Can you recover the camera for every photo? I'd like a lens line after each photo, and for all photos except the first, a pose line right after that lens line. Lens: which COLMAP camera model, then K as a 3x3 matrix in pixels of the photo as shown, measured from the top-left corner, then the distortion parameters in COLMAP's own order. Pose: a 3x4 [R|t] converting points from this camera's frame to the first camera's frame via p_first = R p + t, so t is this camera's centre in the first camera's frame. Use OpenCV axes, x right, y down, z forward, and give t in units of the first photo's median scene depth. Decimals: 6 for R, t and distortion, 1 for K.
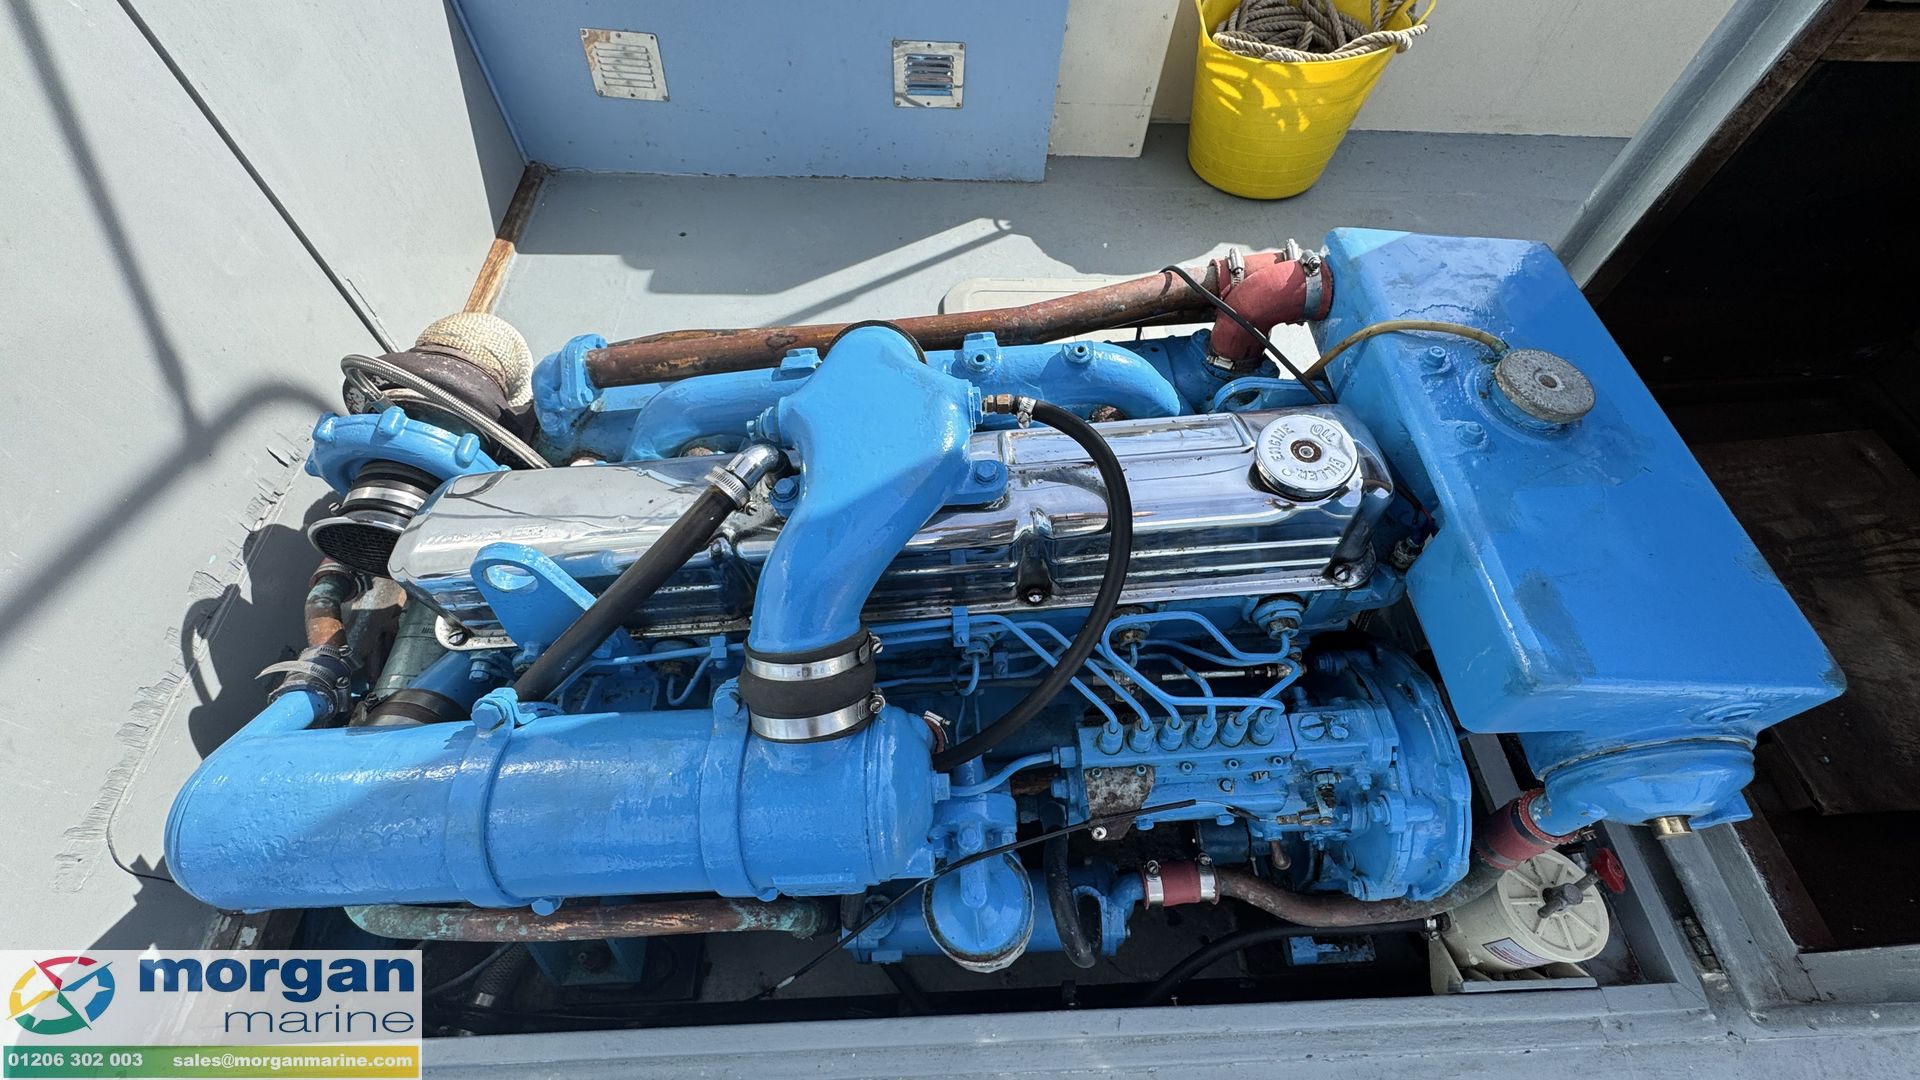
lens RADIAL K [[769.2, 0, 960.5], [0, 769.2, 538.3], [0, 0, 1]] dist [-0.004861, 0.000750]
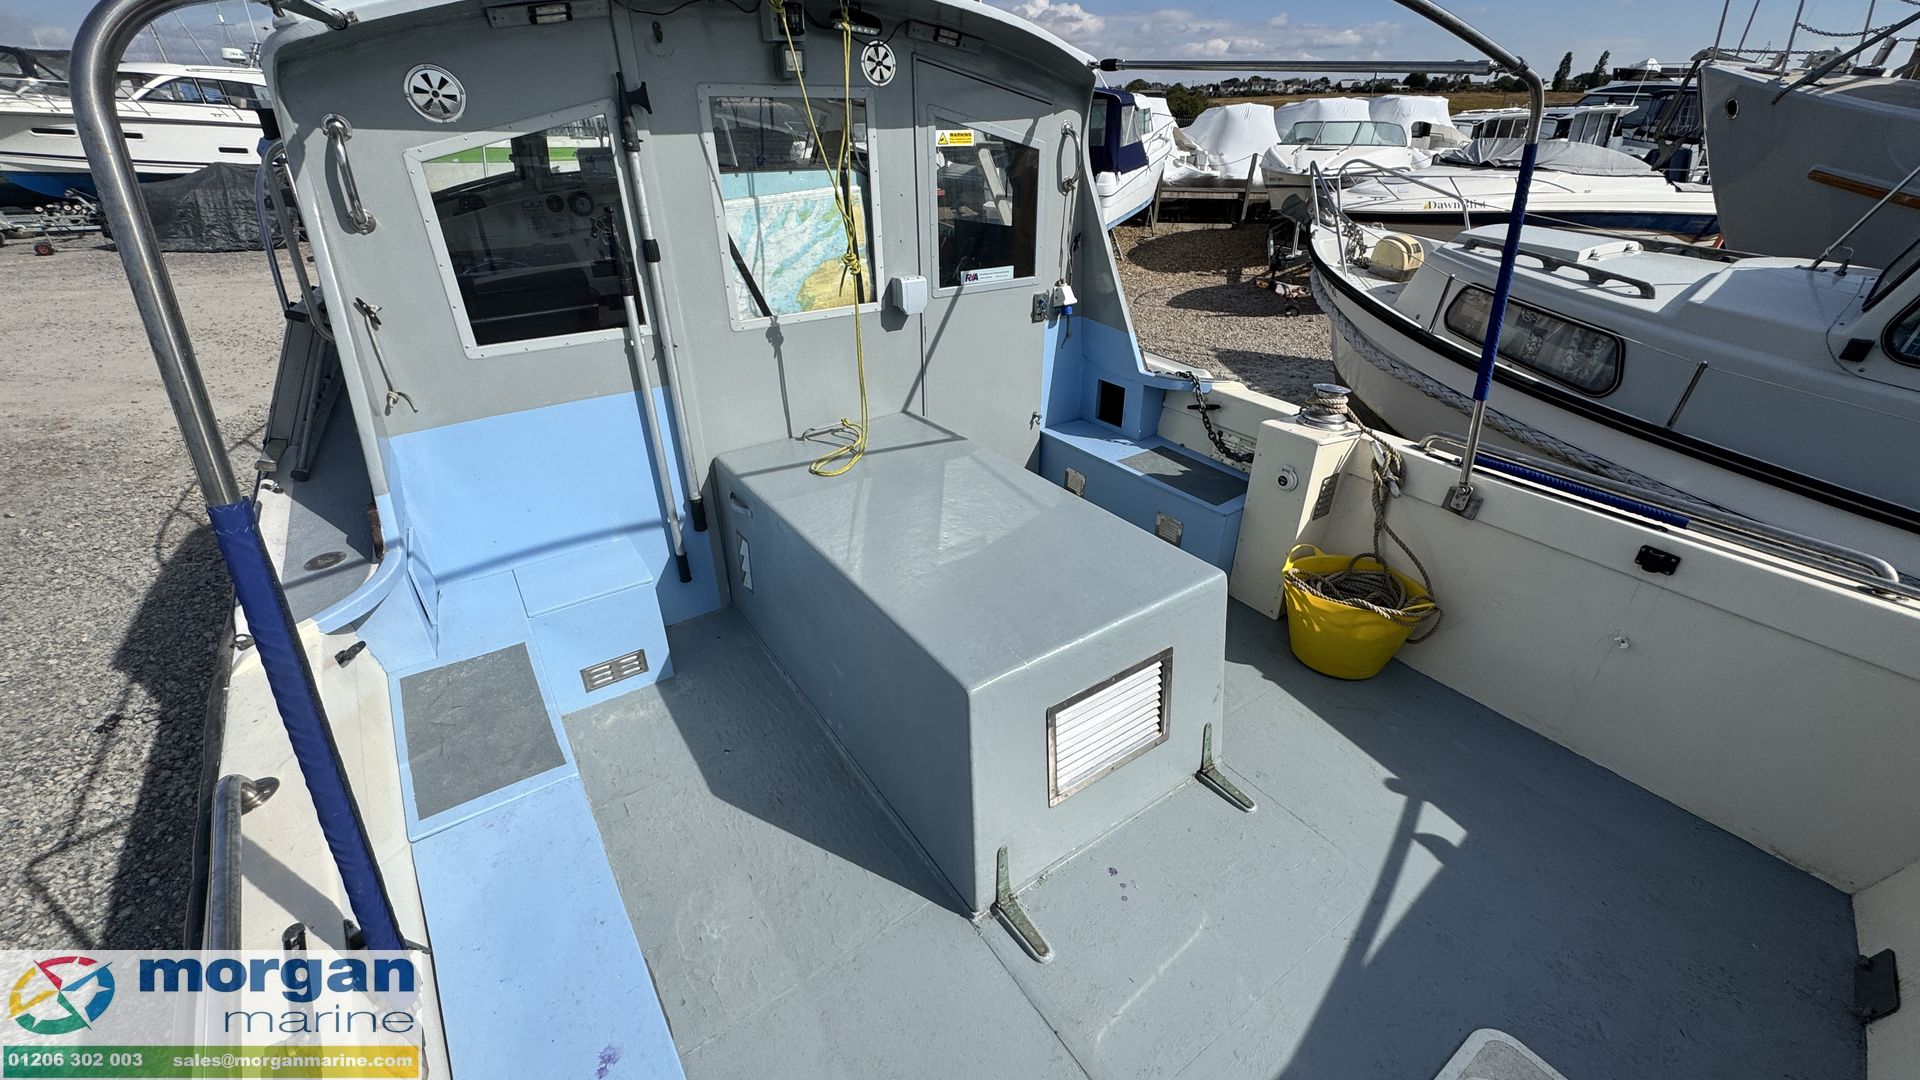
lens RADIAL K [[769.2, 0, 960.5], [0, 769.2, 538.3], [0, 0, 1]] dist [-0.004861, 0.000750]
pose [[0.541778, 0.357630, -0.760643, 1.333178], [-0.687485, 0.709194, -0.156230, 0.146515], [0.483571, 0.607572, 0.630091, -0.635487]]
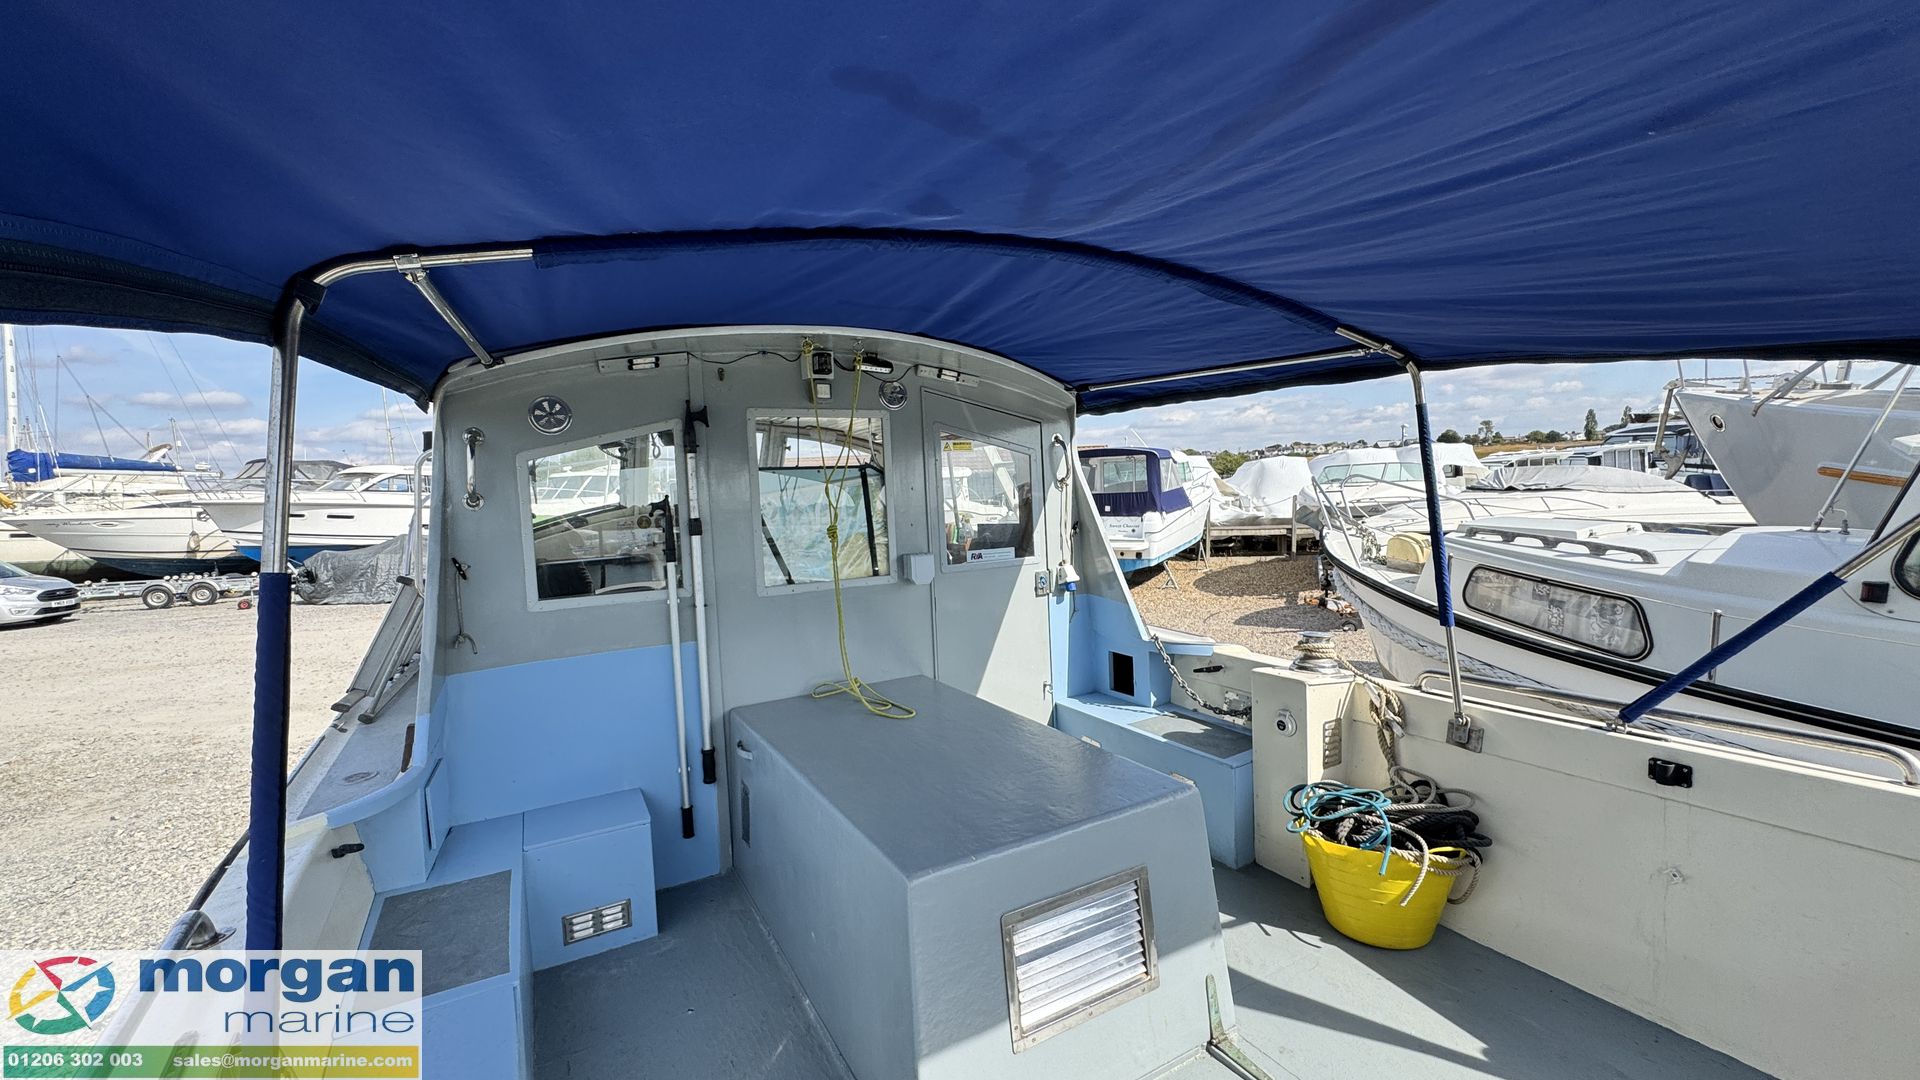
lens RADIAL K [[774.1, 0, 959.7], [0, 774.1, 533.8], [0, 0, 1]] dist [-0.003829, -0.000052]
pose [[0.458639, -0.019503, -0.888409, 1.604156], [-0.706476, 0.598430, -0.377853, 0.193454], [0.539020, 0.800937, 0.260685, -0.428858]]
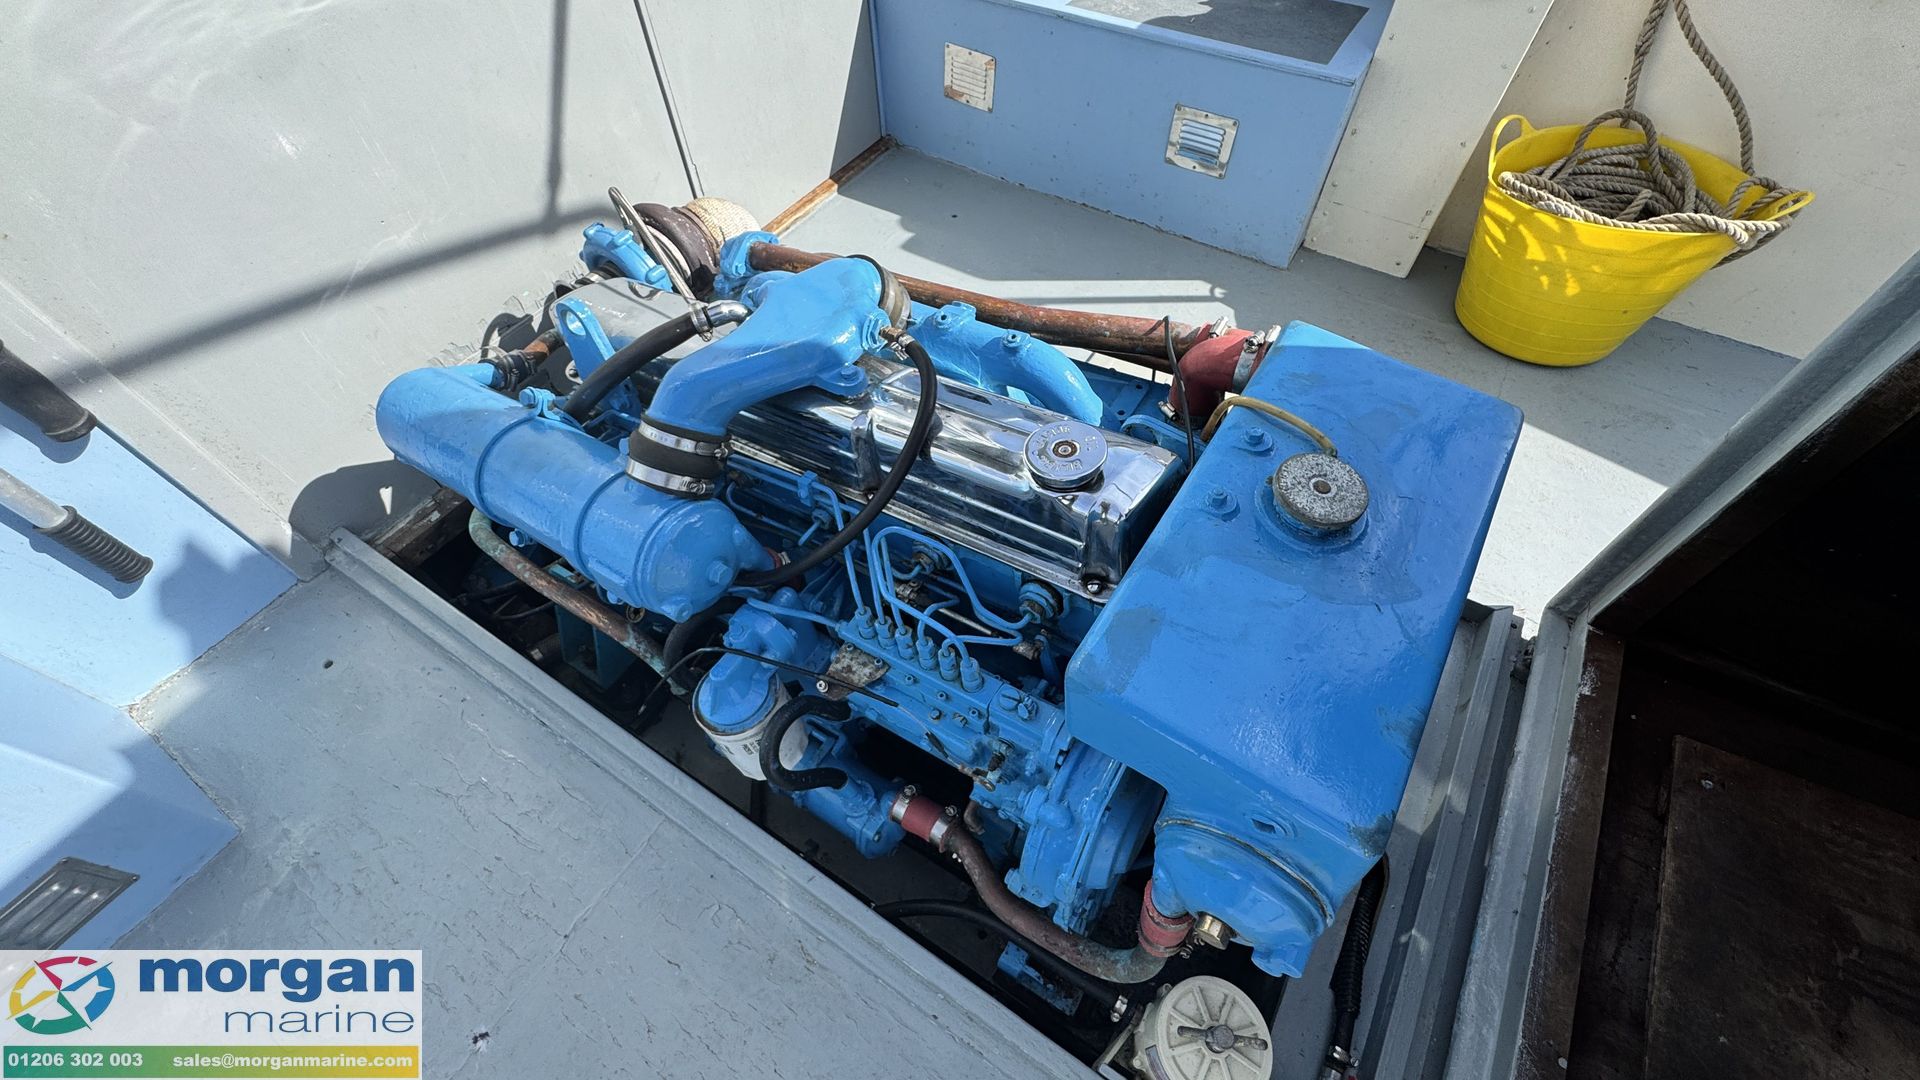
lens RADIAL K [[769.2, 0, 960.5], [0, 769.2, 538.3], [0, 0, 1]] dist [-0.004861, 0.000750]
pose [[0.822203, 0.424961, -0.378669, 0.342658], [-0.448184, 0.893453, 0.029539, 0.017705], [0.350876, 0.145426, 0.925061, -0.042801]]
